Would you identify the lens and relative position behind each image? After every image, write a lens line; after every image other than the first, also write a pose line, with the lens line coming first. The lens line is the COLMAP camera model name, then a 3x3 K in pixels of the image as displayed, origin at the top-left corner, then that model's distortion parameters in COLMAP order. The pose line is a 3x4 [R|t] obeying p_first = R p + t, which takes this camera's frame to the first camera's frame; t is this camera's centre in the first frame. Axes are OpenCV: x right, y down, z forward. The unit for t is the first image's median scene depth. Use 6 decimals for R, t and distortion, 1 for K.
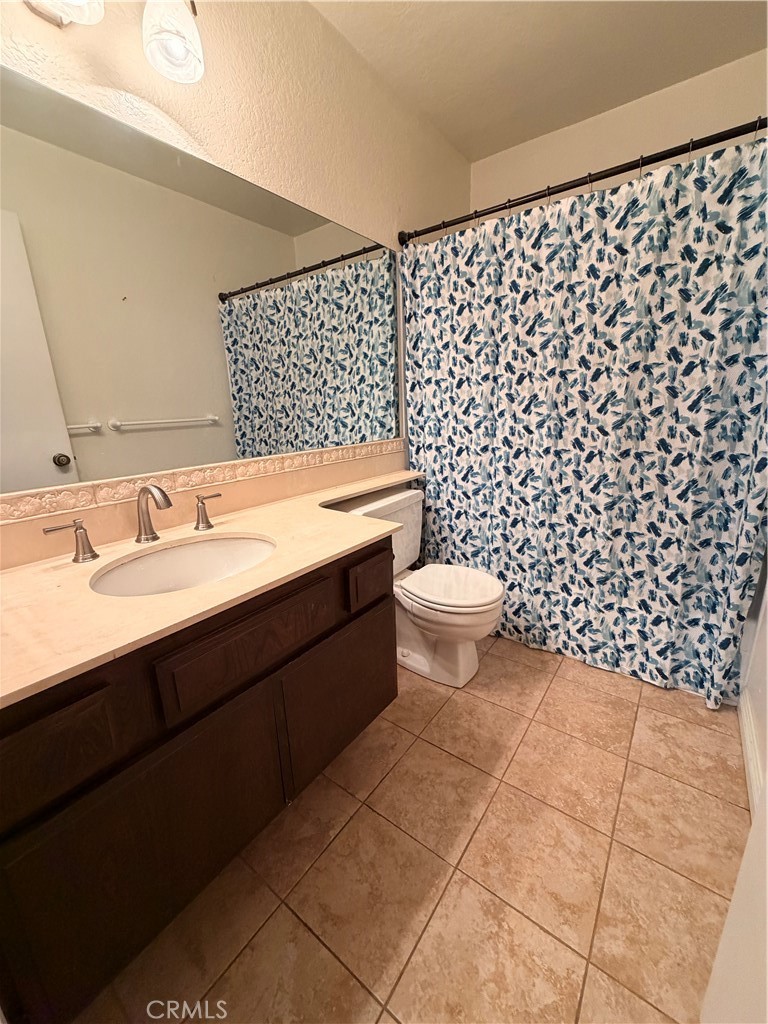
lens RADIAL K [[407.2, 0, 383.3], [0, 407.2, 511.3], [0, 0, 1]] dist [-0.000140, -0.000111]
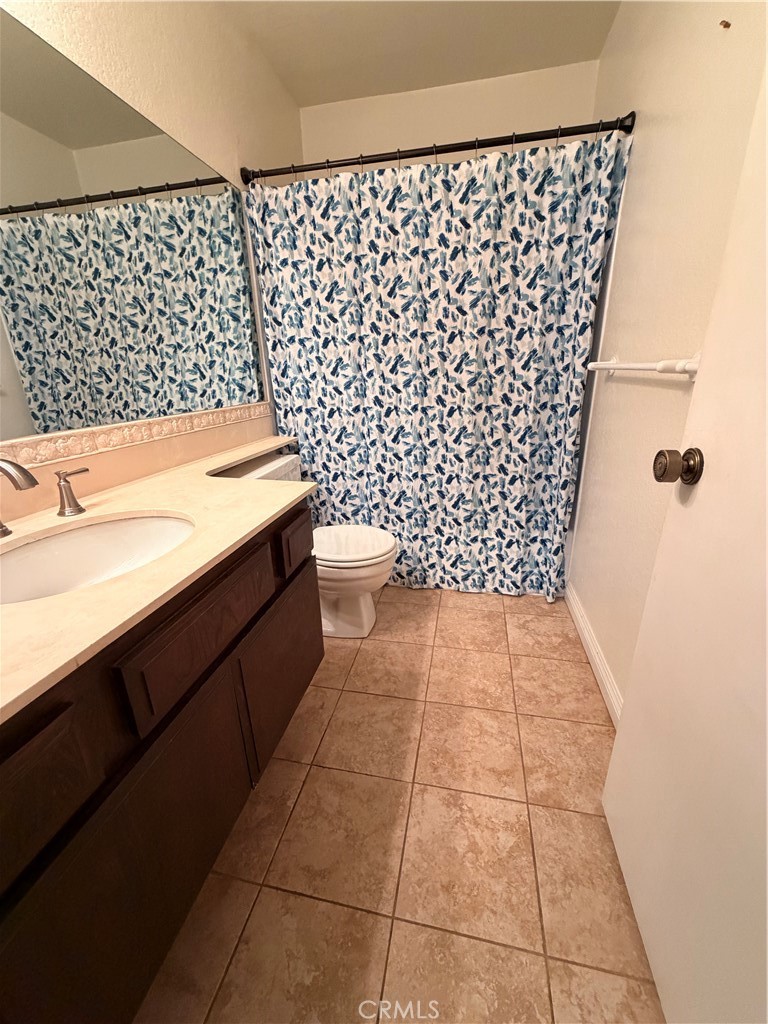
lens RADIAL K [[407.2, 0, 383.3], [0, 407.2, 511.3], [0, 0, 1]] dist [-0.000140, -0.000111]
pose [[0.908381, -0.129862, 0.397467, -0.140071], [0.104216, 0.990867, 0.085560, 0.022506], [-0.404948, -0.036299, 0.913619, 0.026092]]
